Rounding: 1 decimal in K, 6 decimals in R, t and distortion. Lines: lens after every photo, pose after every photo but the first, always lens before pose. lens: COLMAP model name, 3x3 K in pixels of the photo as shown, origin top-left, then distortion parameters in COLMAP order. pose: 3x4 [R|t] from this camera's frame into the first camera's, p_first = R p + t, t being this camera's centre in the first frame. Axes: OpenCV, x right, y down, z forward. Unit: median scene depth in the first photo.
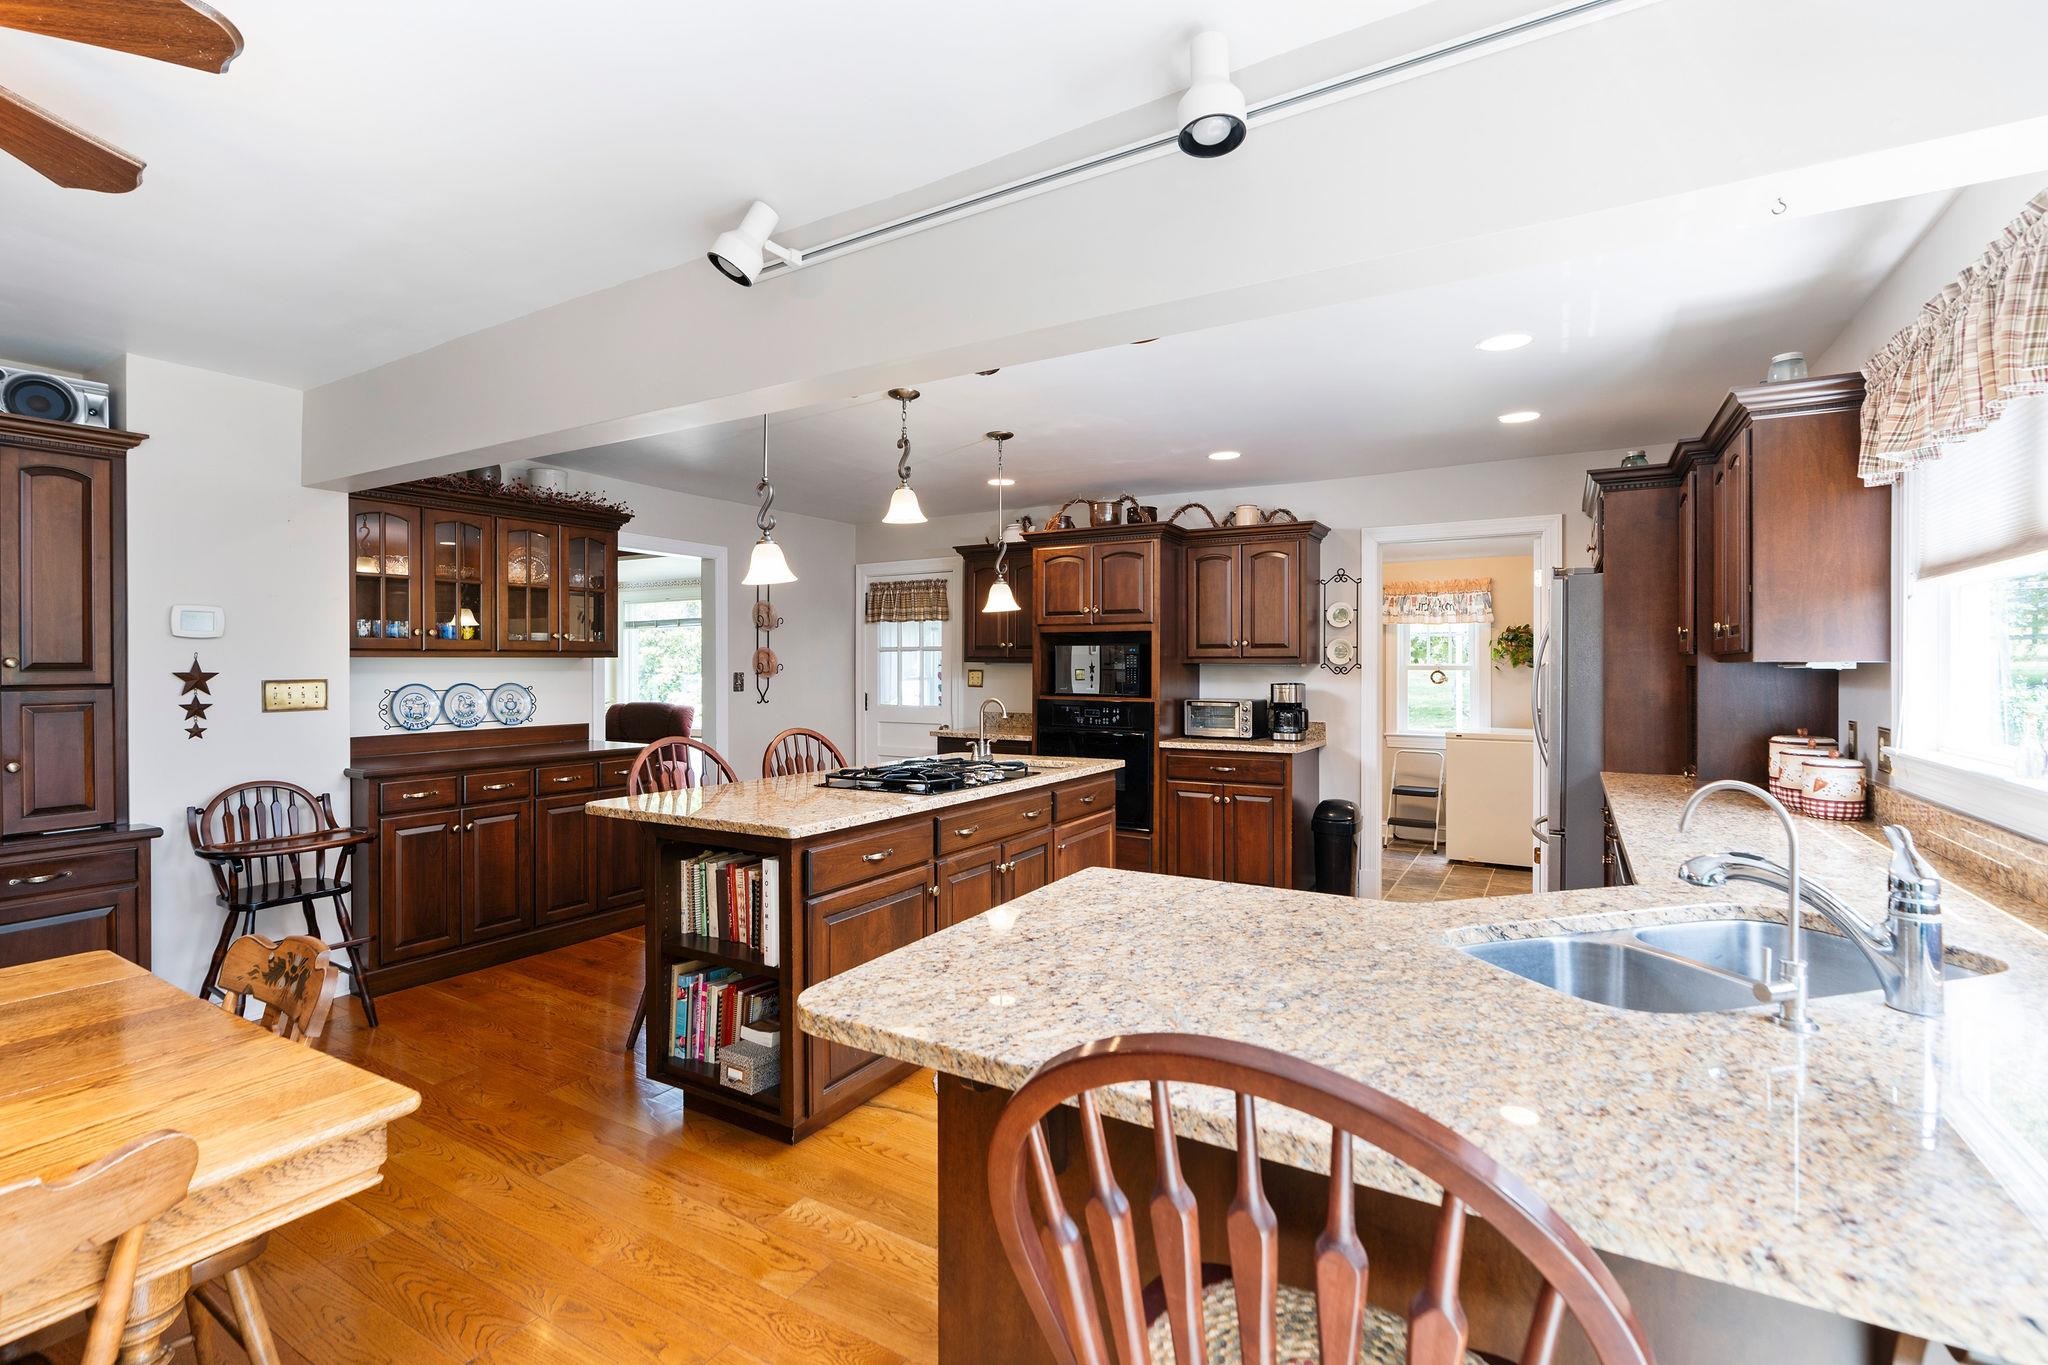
lens RADIAL K [[931.0, 0, 1019.8], [0, 931.0, 674.9], [0, 0, 1]] dist [-0.009623, 0.003228]
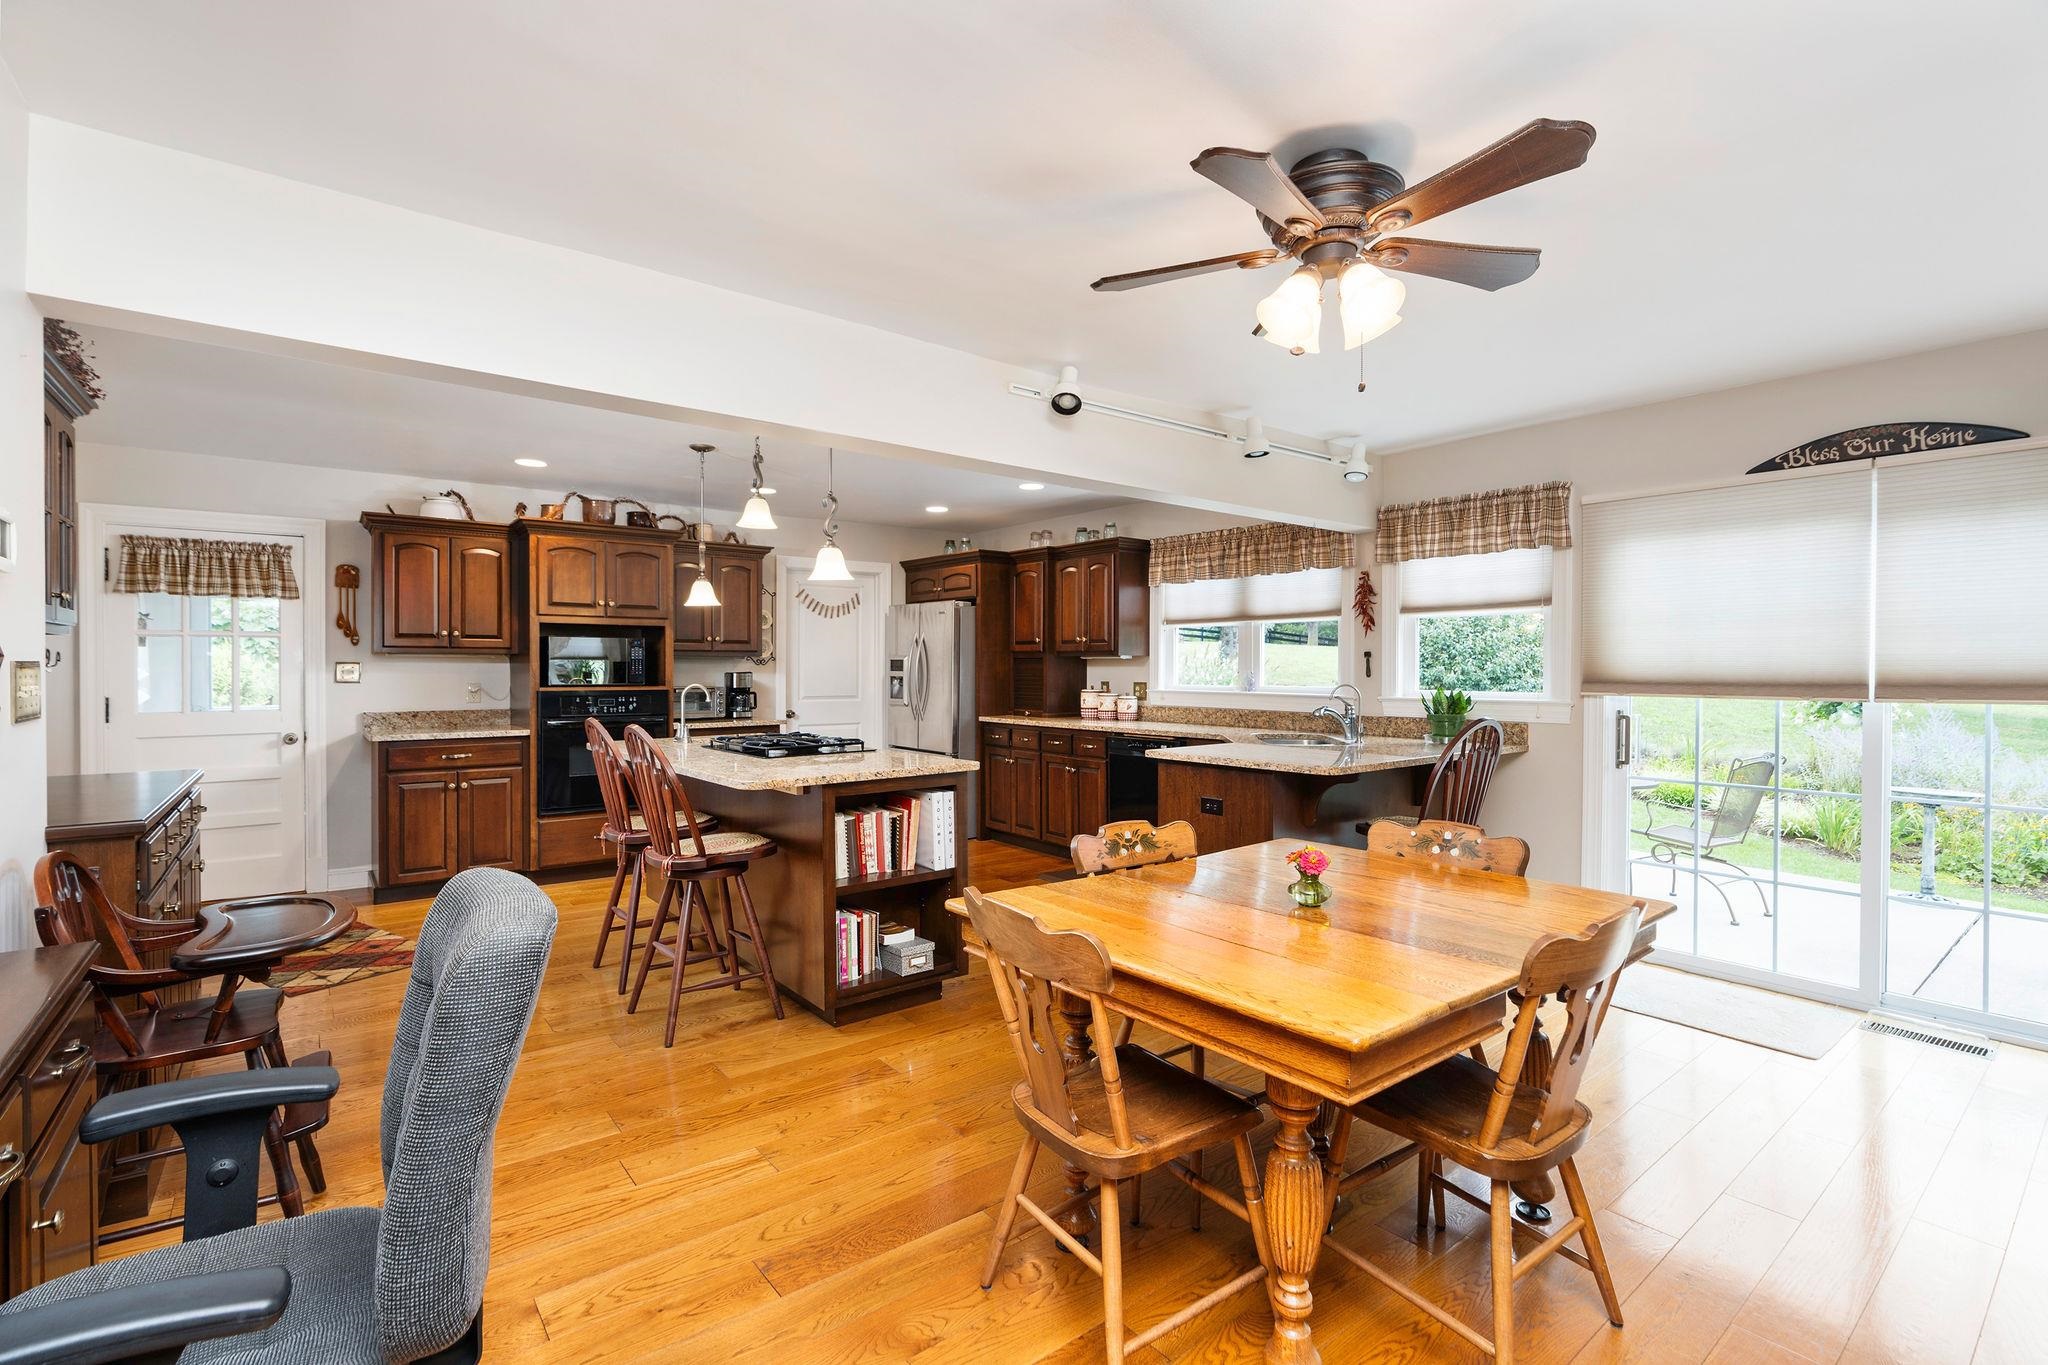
lens RADIAL K [[931.0, 0, 1016.2], [0, 931.0, 670.6], [0, 0, 1]] dist [-0.009623, 0.003228]
pose [[0.370672, -0.004928, 0.928751, -0.819280], [0.011064, 0.999938, 0.000890, 0.011203], [-0.928698, 0.009946, 0.370703, 0.211405]]
